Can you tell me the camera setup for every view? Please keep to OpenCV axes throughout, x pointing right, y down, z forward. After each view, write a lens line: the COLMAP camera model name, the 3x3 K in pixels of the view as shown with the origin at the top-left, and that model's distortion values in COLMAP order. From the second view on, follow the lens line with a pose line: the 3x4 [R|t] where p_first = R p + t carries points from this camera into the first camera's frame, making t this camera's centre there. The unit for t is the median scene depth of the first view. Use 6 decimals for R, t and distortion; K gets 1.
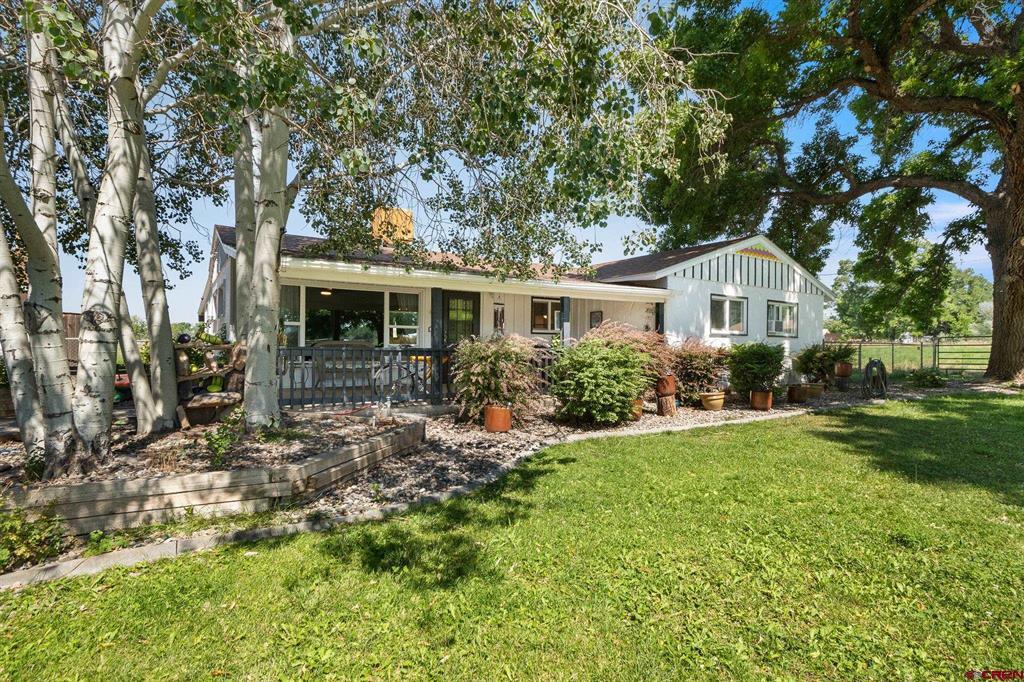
lens RADIAL K [[500.8, 0, 505.7], [0, 500.8, 342.8], [0, 0, 1]] dist [-0.003947, -0.000240]
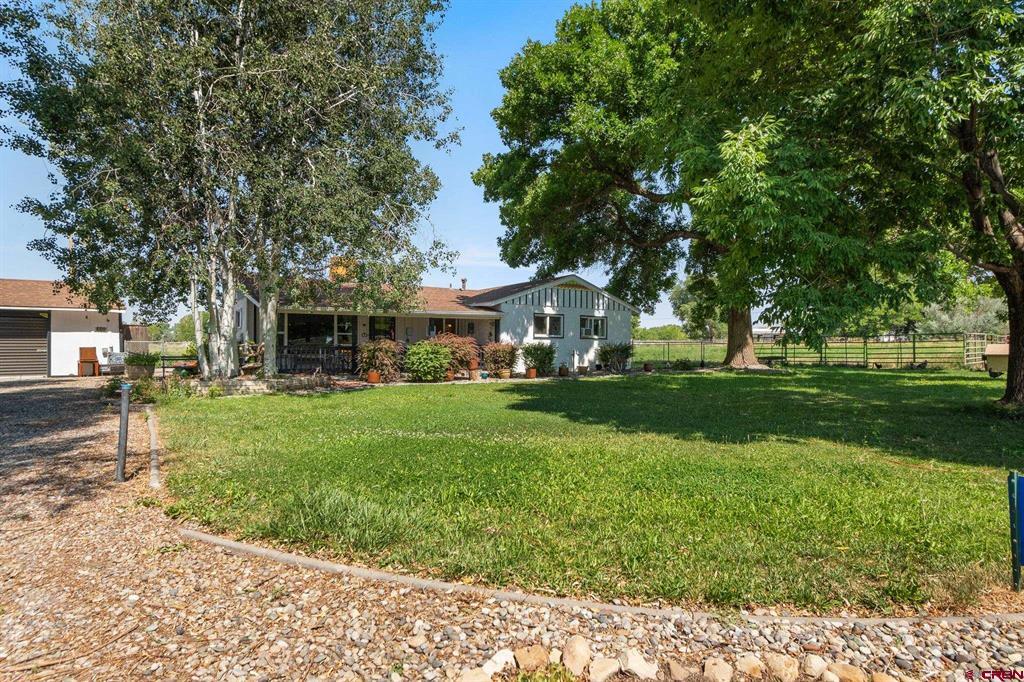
lens RADIAL K [[569.5, 0, 517.4], [0, 569.5, 339.1], [0, 0, 1]] dist [-0.000225, -0.000207]
pose [[0.999995, -0.002590, 0.002059, 0.429719], [0.002602, 0.999979, -0.005976, -0.001396], [-0.002044, 0.005981, 0.999980, -1.068620]]
